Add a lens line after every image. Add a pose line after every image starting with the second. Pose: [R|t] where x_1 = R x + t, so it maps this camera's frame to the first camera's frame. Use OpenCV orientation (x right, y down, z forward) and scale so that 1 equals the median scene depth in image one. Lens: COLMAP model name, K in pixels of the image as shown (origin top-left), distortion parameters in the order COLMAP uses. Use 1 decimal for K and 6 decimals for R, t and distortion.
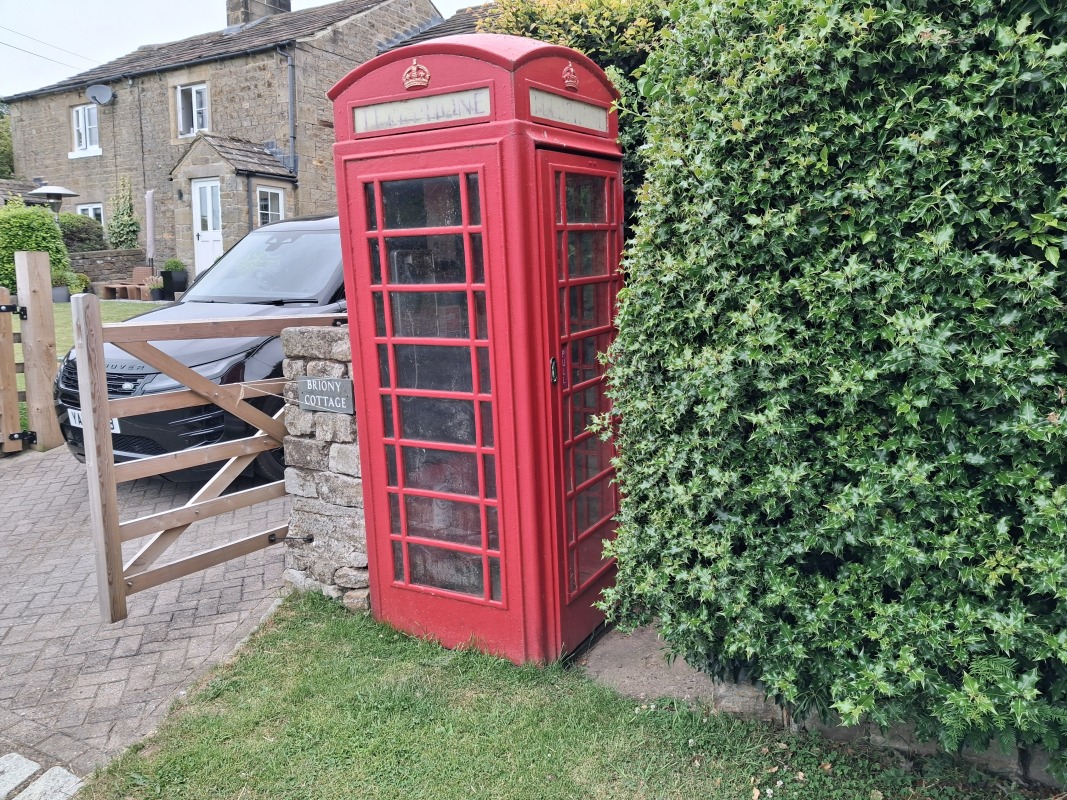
lens RADIAL K [[837.4, 0, 533.5], [0, 837.4, 400.0], [0, 0, 1]] dist [-0.033942, -0.007910]
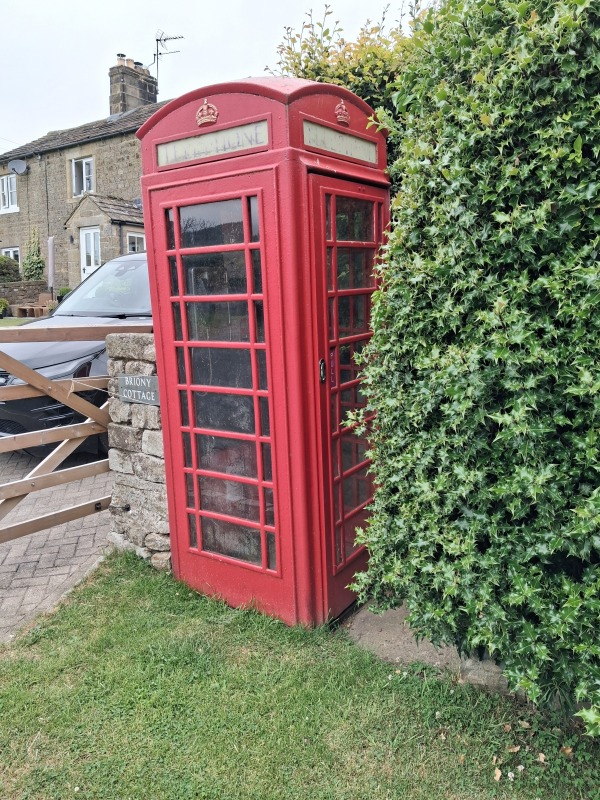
lens RADIAL K [[626.0, 0, 285.6], [0, 626.0, 398.2], [0, 0, 1]] dist [-0.056683, 0.050019]
pose [[0.996328, 0.013588, -0.084533, 0.058955], [-0.013173, 0.999898, 0.005464, -0.001979], [0.084599, -0.004330, 0.996406, 0.196935]]
